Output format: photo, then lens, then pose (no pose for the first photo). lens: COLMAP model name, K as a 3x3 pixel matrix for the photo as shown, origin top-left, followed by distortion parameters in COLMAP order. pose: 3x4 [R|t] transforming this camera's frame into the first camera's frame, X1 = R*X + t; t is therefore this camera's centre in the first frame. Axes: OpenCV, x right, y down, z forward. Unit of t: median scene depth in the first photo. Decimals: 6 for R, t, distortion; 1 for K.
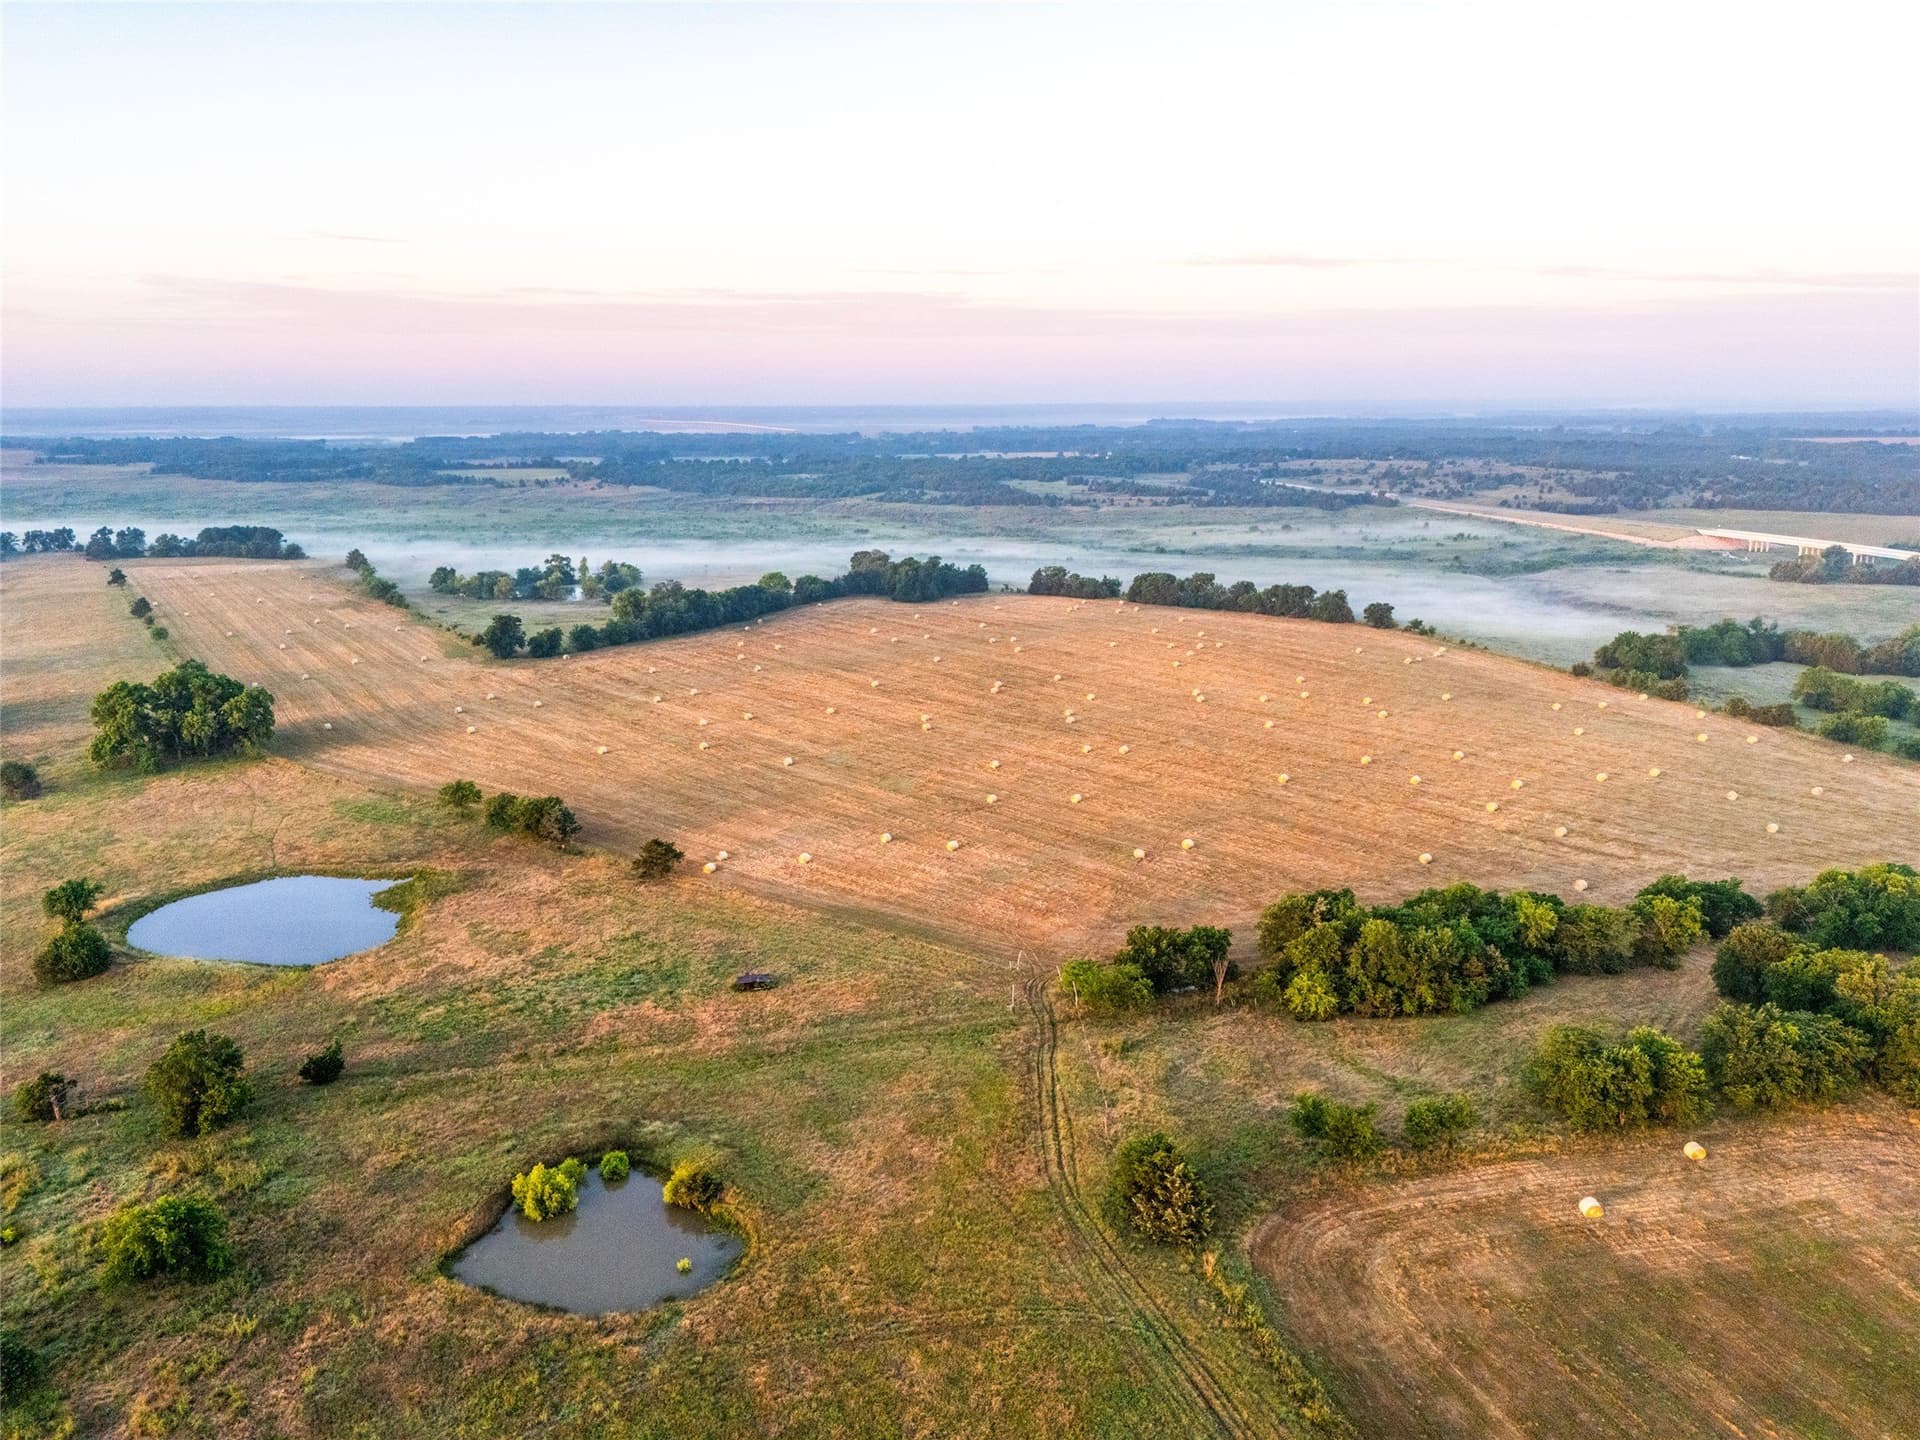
lens RADIAL K [[1422.6, 0, 971.7], [0, 1422.6, 716.9], [0, 0, 1]] dist [0.061650, -0.056287]
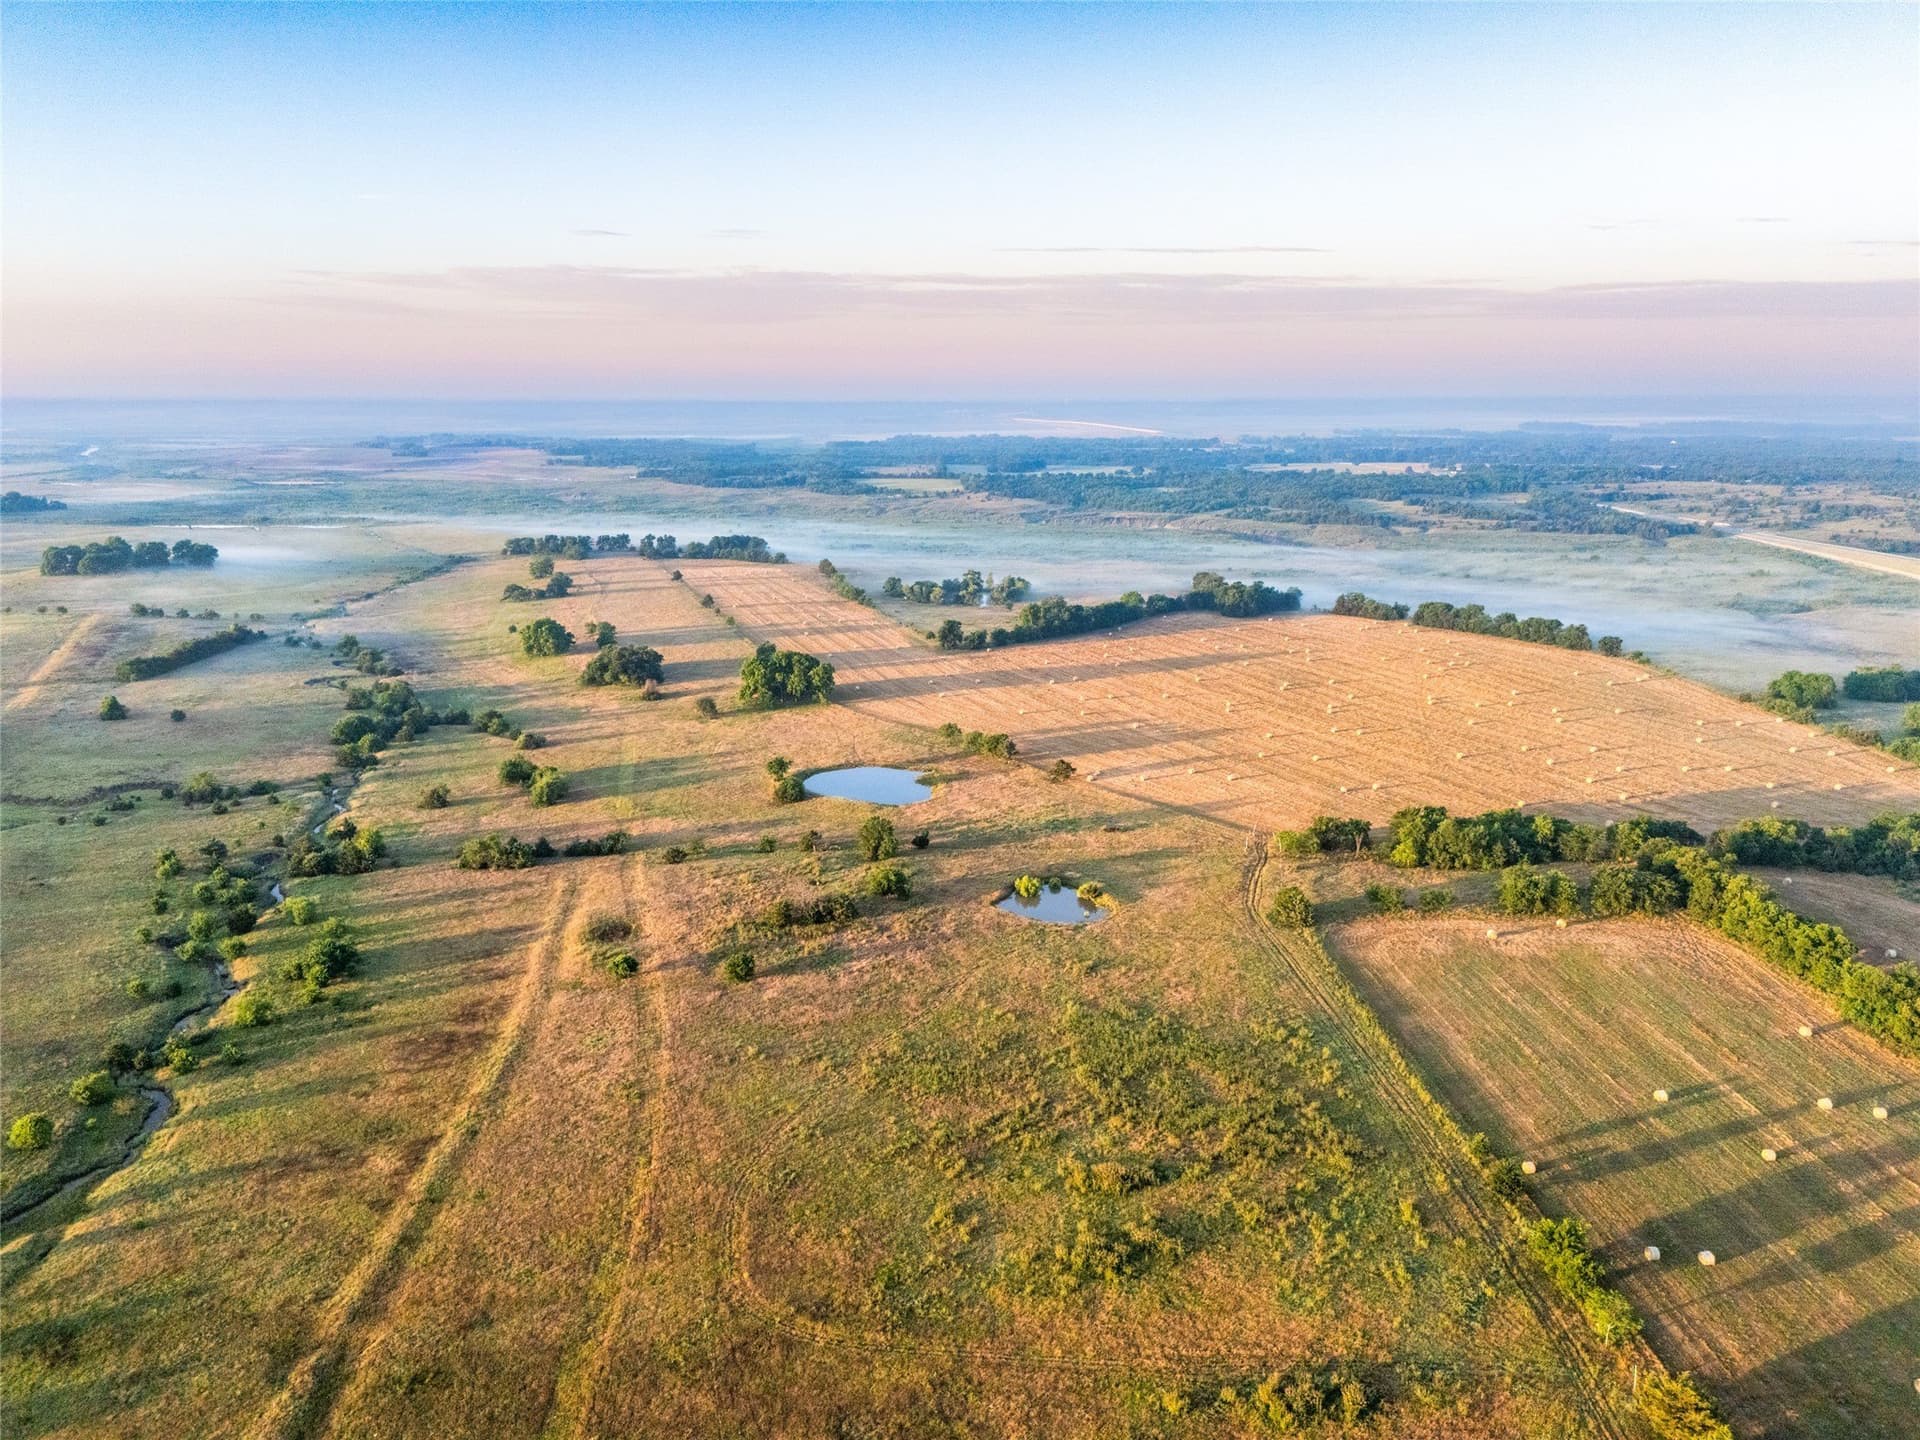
lens RADIAL K [[1422.6, 0, 971.7], [0, 1422.6, 716.9], [0, 0, 1]] dist [0.061650, -0.056287]
pose [[0.969439, 0.060422, -0.237776, 0.037597], [-0.058588, 0.998173, 0.014779, 0.004941], [0.238235, -0.000396, 0.971208, -0.316653]]
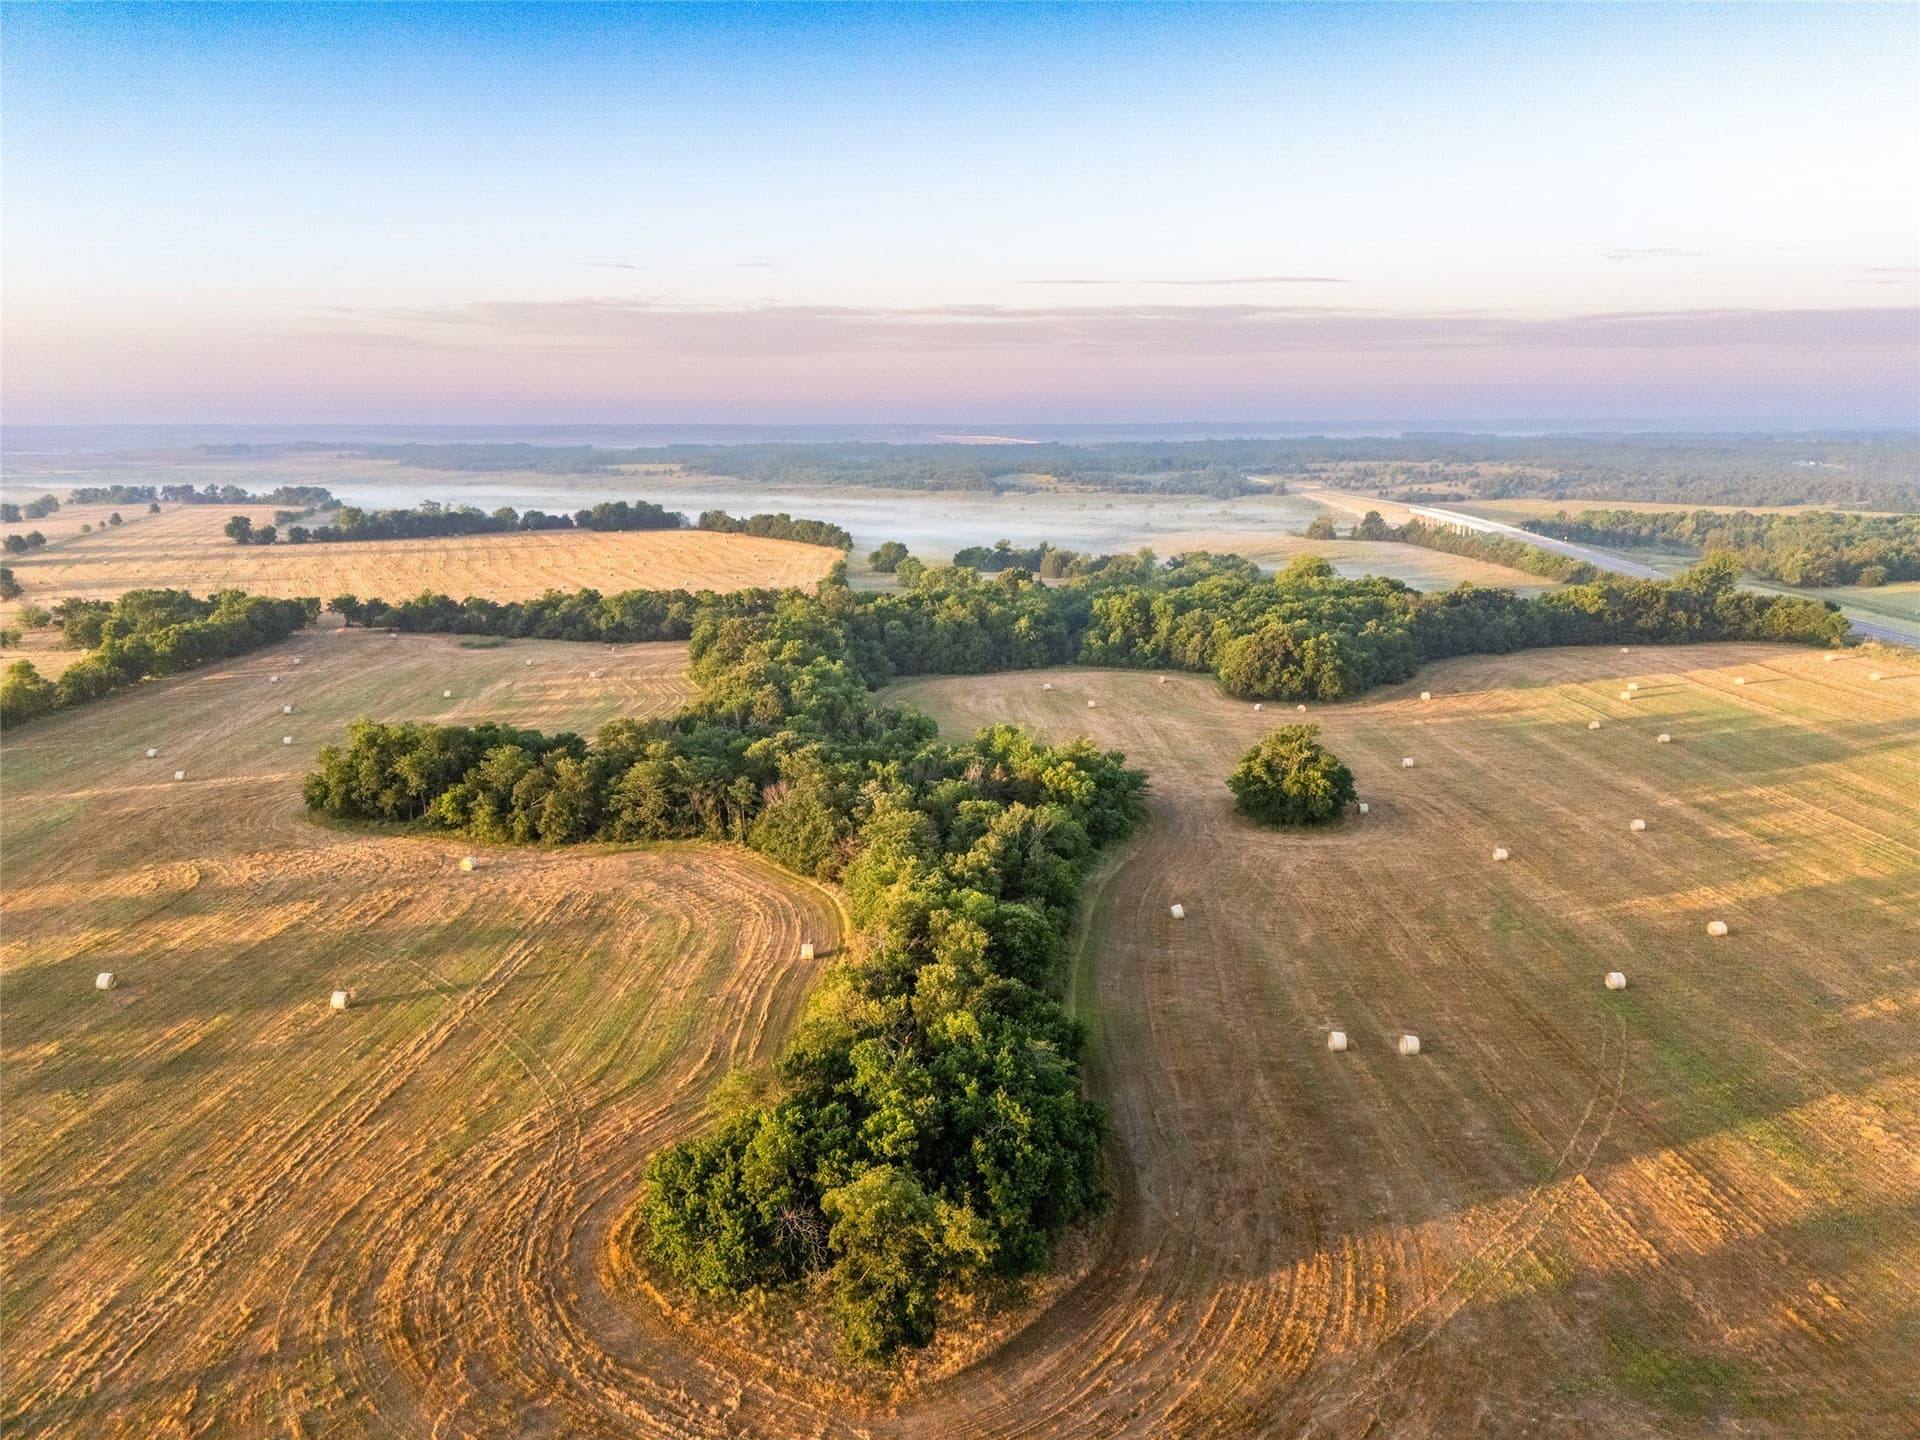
lens RADIAL K [[1422.6, 0, 971.7], [0, 1422.6, 716.9], [0, 0, 1]] dist [0.061650, -0.056287]
pose [[0.967381, 0.050935, -0.248151, 0.655530], [-0.053934, 0.998530, -0.005294, 0.086831], [0.247517, 0.018505, 0.968707, -0.252510]]
